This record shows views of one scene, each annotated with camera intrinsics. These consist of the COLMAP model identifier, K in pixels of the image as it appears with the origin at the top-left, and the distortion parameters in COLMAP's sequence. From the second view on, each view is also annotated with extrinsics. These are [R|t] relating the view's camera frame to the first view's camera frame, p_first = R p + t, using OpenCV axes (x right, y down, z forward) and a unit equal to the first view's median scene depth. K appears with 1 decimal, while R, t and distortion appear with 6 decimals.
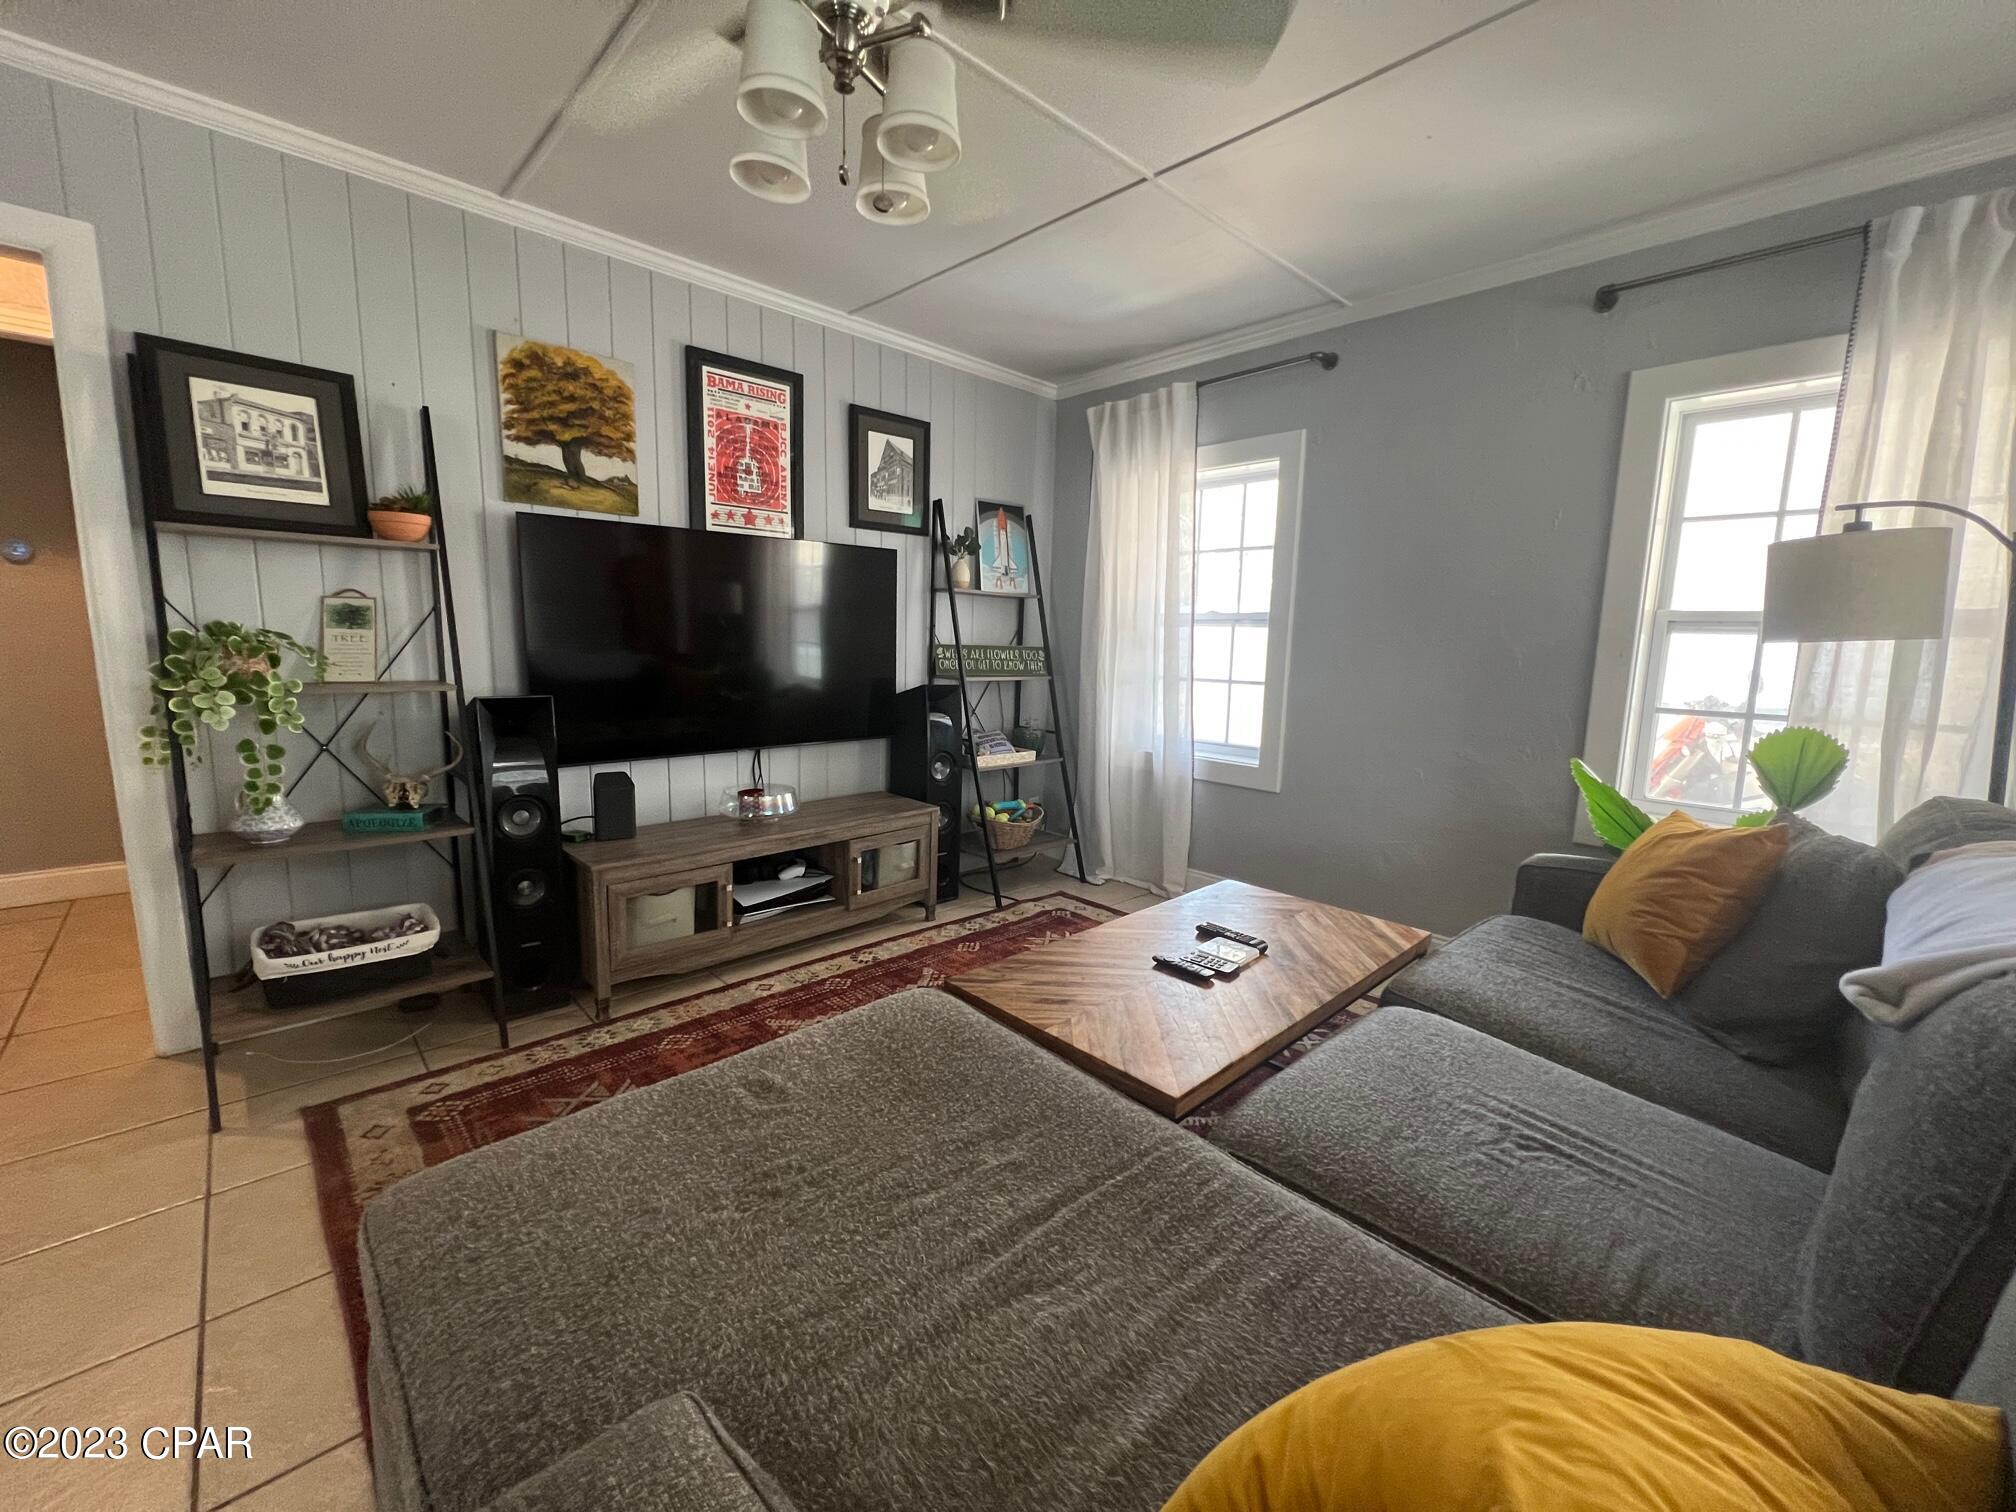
lens RADIAL K [[807.3, 0, 1005.6], [0, 807.3, 751.1], [0, 0, 1]] dist [-0.002060, 0.000366]
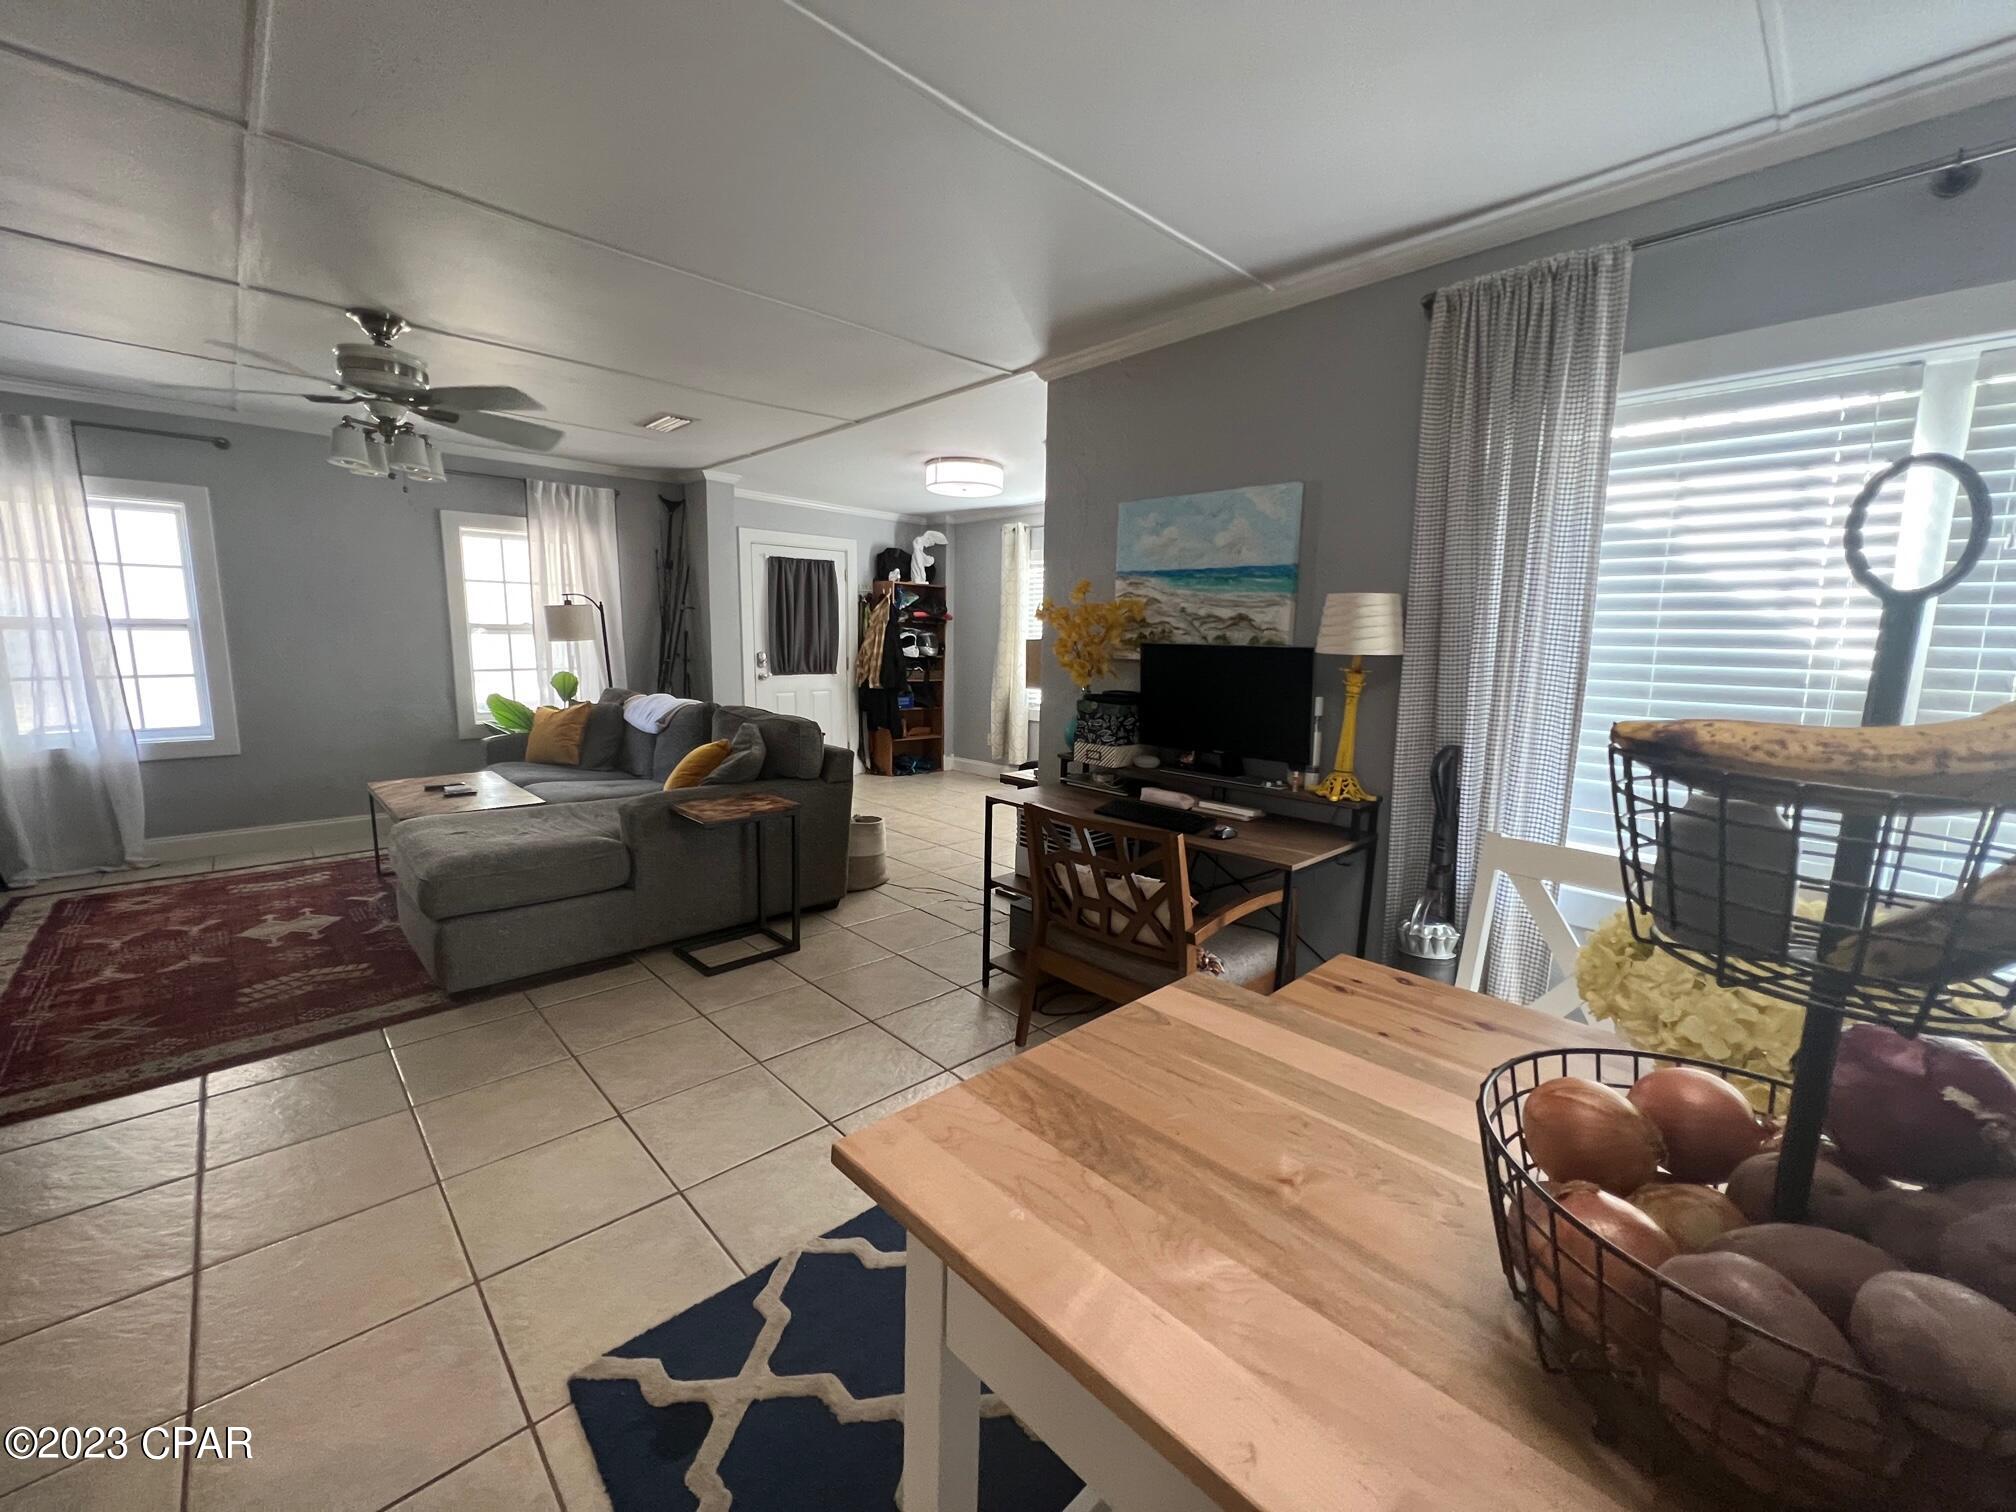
lens RADIAL K [[807.3, 0, 1008.6], [0, 807.3, 752.5], [0, 0, 1]] dist [-0.002060, 0.000366]
pose [[-0.006346, -0.171681, 0.985132, -1.407658], [0.124657, 0.977332, 0.171124, -0.031355], [-0.992180, 0.123889, 0.015199, -0.416920]]
